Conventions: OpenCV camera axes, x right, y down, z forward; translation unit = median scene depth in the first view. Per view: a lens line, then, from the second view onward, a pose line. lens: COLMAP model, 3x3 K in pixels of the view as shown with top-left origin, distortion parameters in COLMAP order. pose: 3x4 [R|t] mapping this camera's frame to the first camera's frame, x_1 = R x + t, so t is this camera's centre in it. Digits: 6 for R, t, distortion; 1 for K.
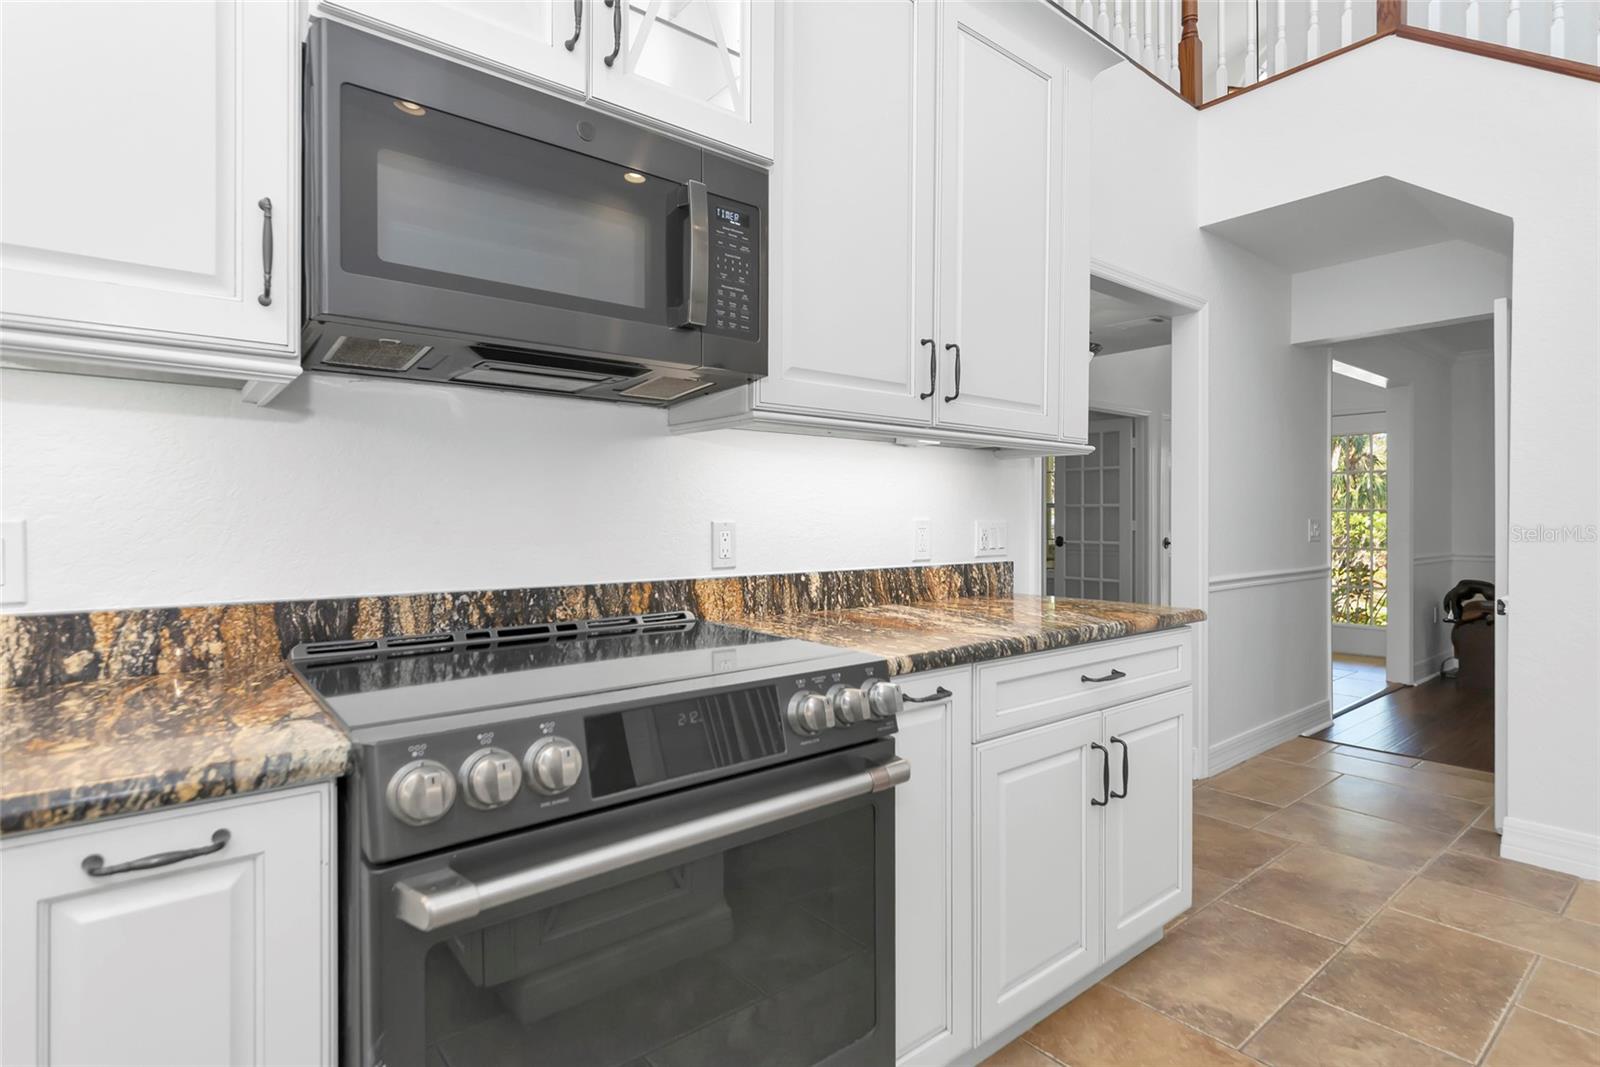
lens RADIAL K [[796.9, 0, 792.6], [0, 796.9, 526.1], [0, 0, 1]] dist [0.006246, -0.001030]
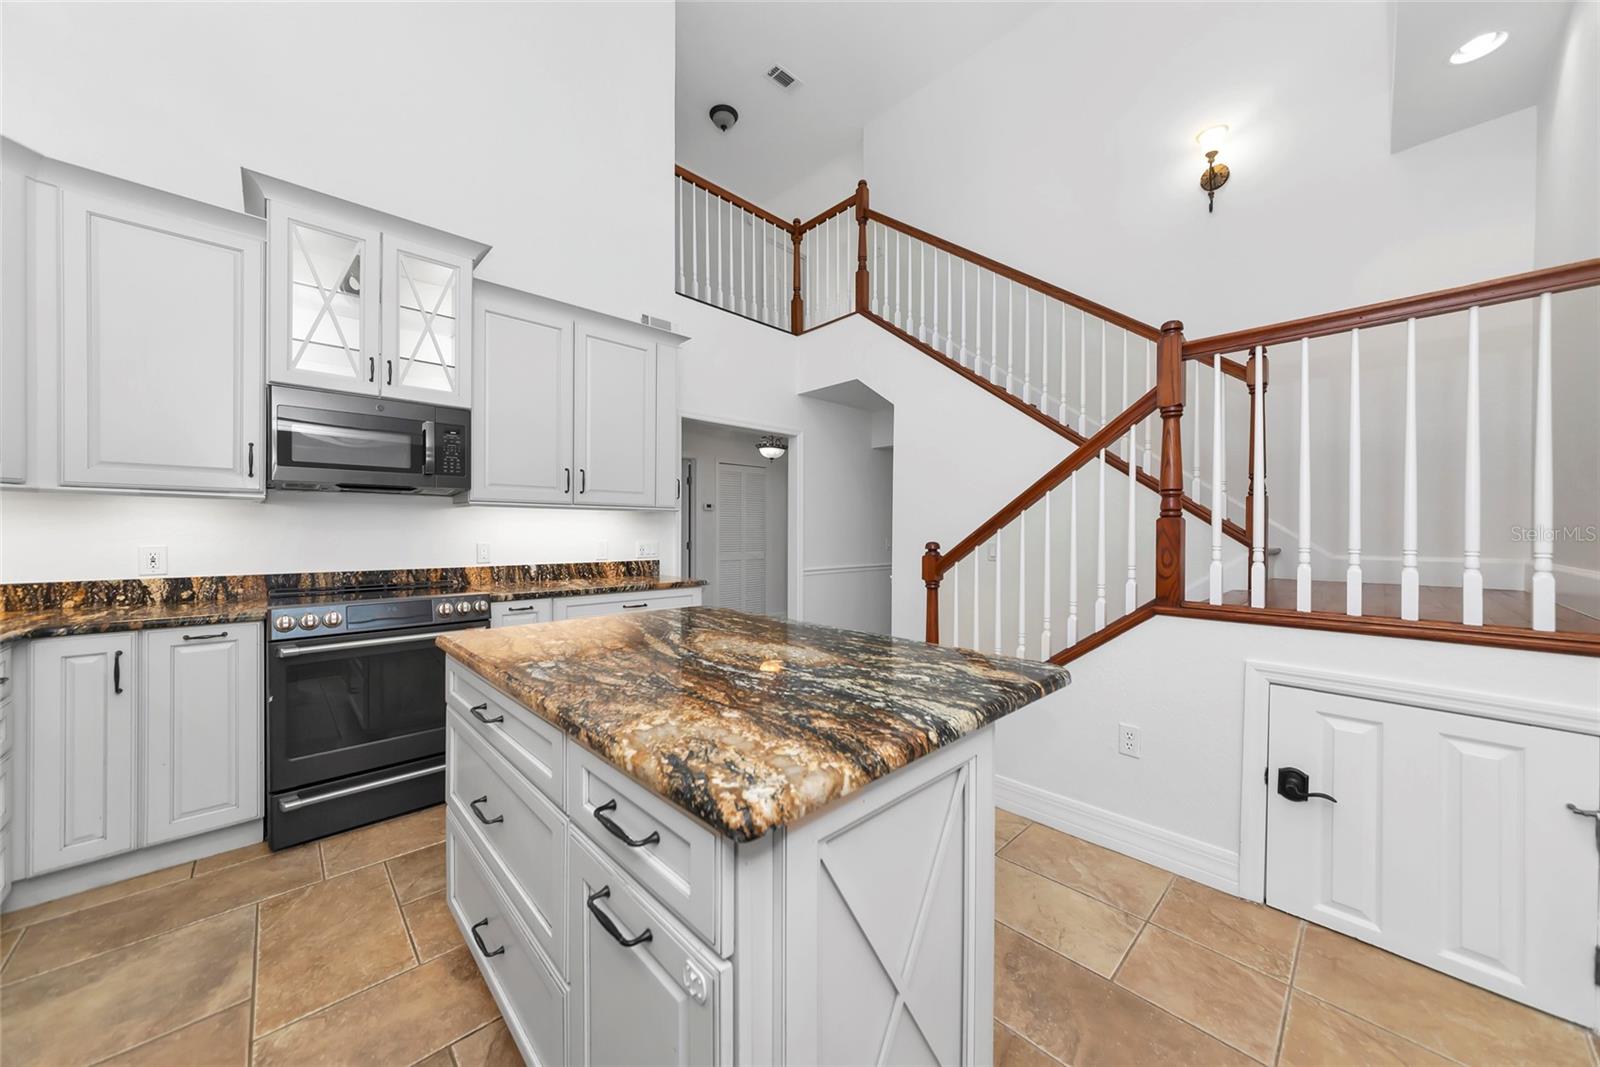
lens RADIAL K [[567.1, 0, 793.3], [0, 567.1, 533.7], [0, 0, 1]] dist [0.000795, -0.000005]
pose [[0.997447, 0.001224, 0.071394, 0.835122], [-0.000801, 0.999982, -0.005960, -0.028656], [-0.071400, 0.005888, 0.997430, -0.875805]]
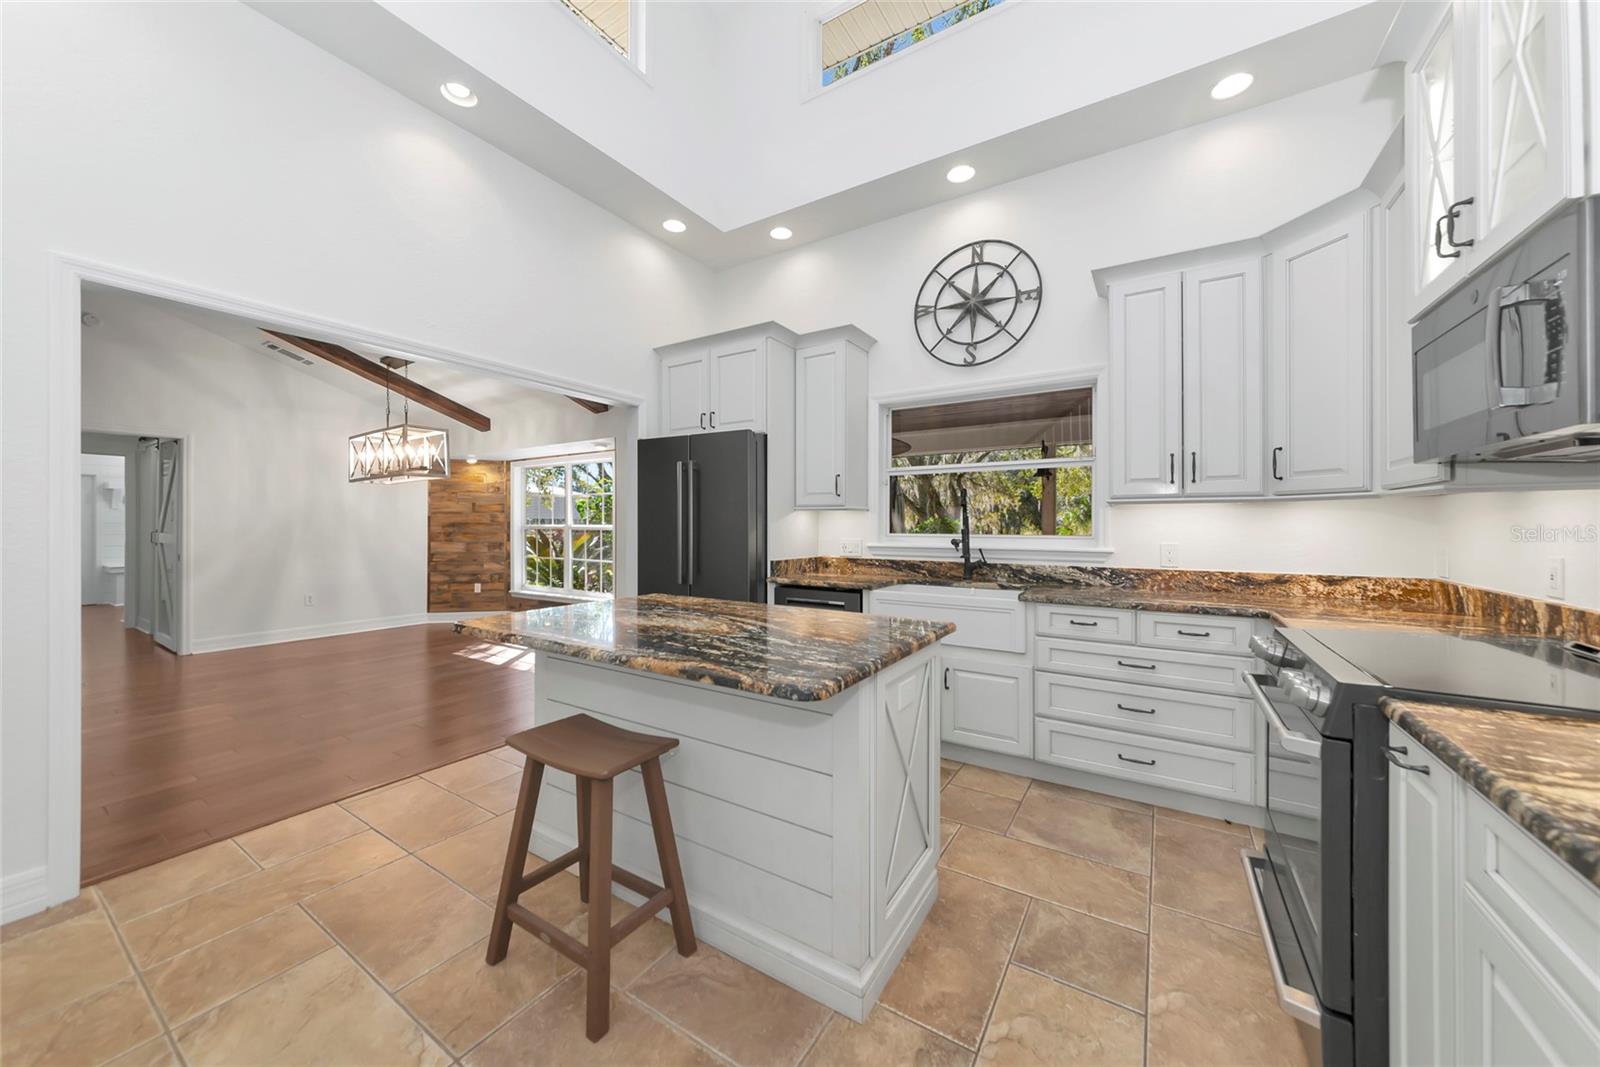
lens RADIAL K [[567.1, 0, 804.7], [0, 567.1, 522.1], [0, 0, 1]] dist [0.000795, -0.000005]
pose [[-0.948784, -0.002764, -0.315914, 0.951962], [-0.005385, 0.999958, 0.007424, -0.070884], [0.315880, 0.008745, -0.948759, 1.264200]]
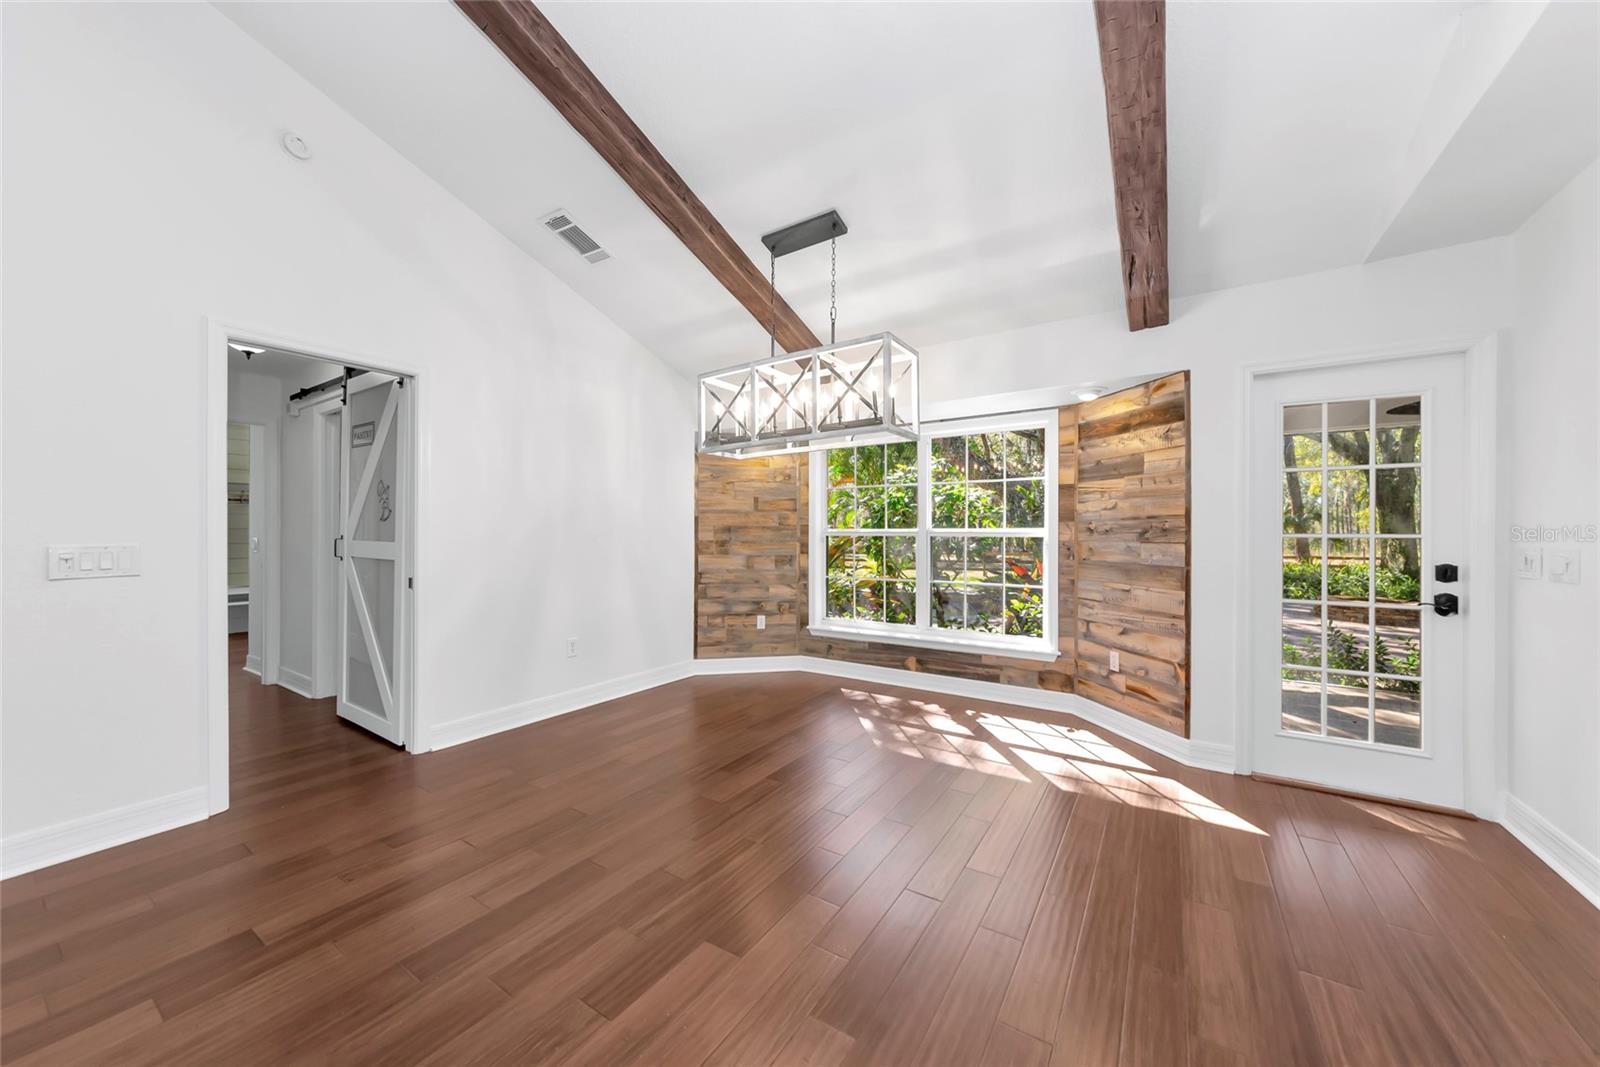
lens RADIAL K [[567.1, 0, 799.8], [0, 567.1, 536.8], [0, 0, 1]] dist [0.000795, -0.000005]
pose [[-0.953608, 0.001022, -0.301048, 2.692460], [-0.003990, 0.999864, 0.016033, -0.013716], [0.301024, 0.016490, -0.953474, -0.809641]]
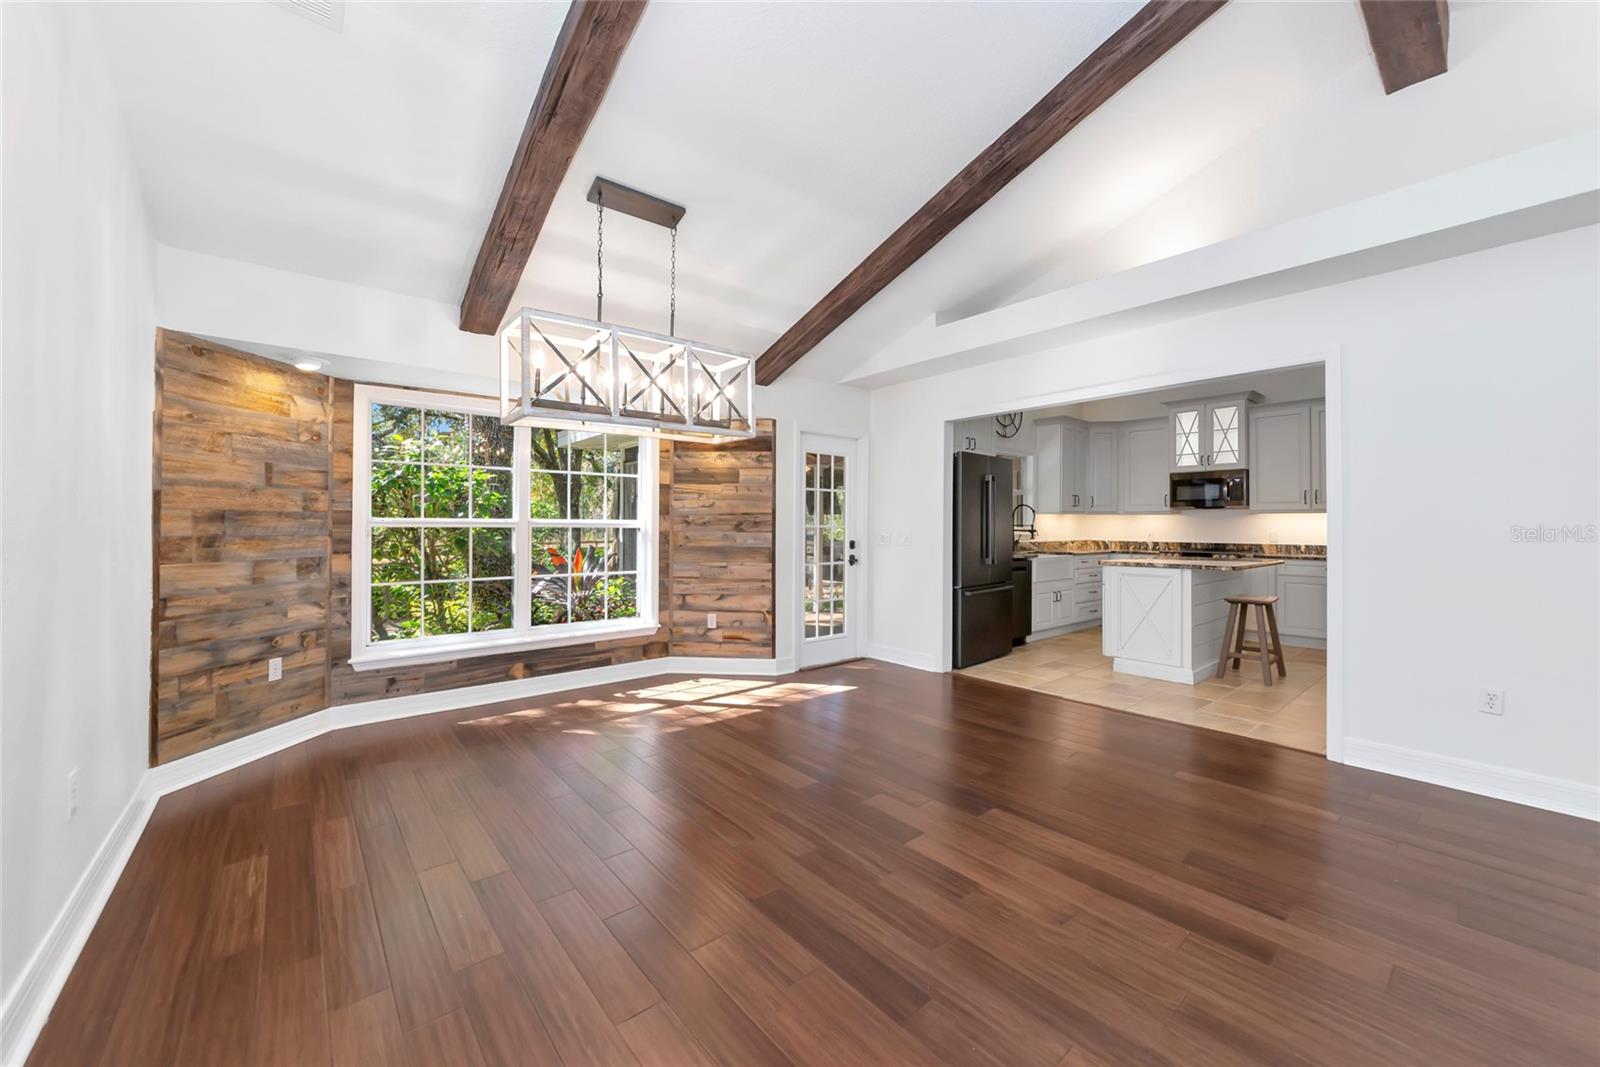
lens RADIAL K [[601.0, 0, 791.7], [0, 601.0, 526.2], [0, 0, 1]] dist [-0.008882, -0.000425]
pose [[0.002123, 0.000676, -0.999998, 3.921496], [-0.014513, 0.999894, 0.000645, 0.000767], [0.999892, 0.014511, 0.002132, -2.083737]]
